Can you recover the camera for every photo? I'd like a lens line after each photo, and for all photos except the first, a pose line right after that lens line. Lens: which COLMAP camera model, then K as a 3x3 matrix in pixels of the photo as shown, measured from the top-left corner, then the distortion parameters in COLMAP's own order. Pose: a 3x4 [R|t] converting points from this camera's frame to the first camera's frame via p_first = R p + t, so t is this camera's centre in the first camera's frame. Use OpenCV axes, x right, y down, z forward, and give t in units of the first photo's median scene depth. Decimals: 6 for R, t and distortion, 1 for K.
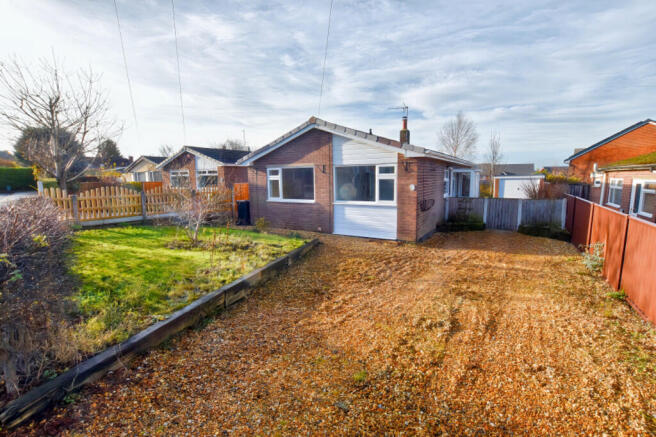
lens RADIAL K [[307.9, 0, 328.0], [0, 307.9, 218.5], [0, 0, 1]] dist [-0.021547, 0.000705]
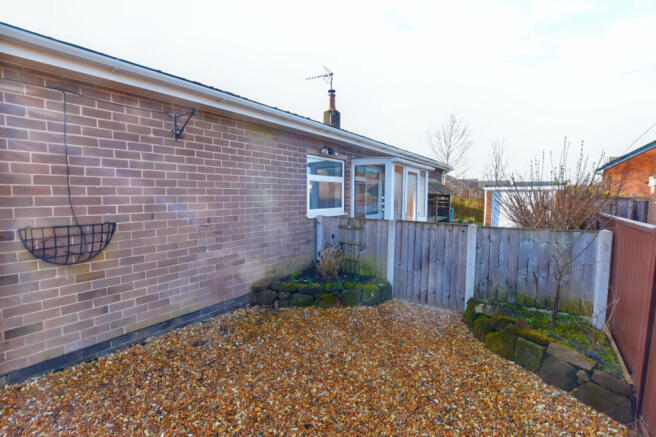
lens RADIAL K [[302.2, 0, 328.0], [0, 302.2, 218.5], [0, 0, 1]] dist [-0.020747, 0.000265]
pose [[0.997099, 0.014351, -0.074756, 0.472817], [-0.017908, 0.998728, -0.047136, -0.051002], [0.073984, 0.048338, 0.996087, 0.615327]]
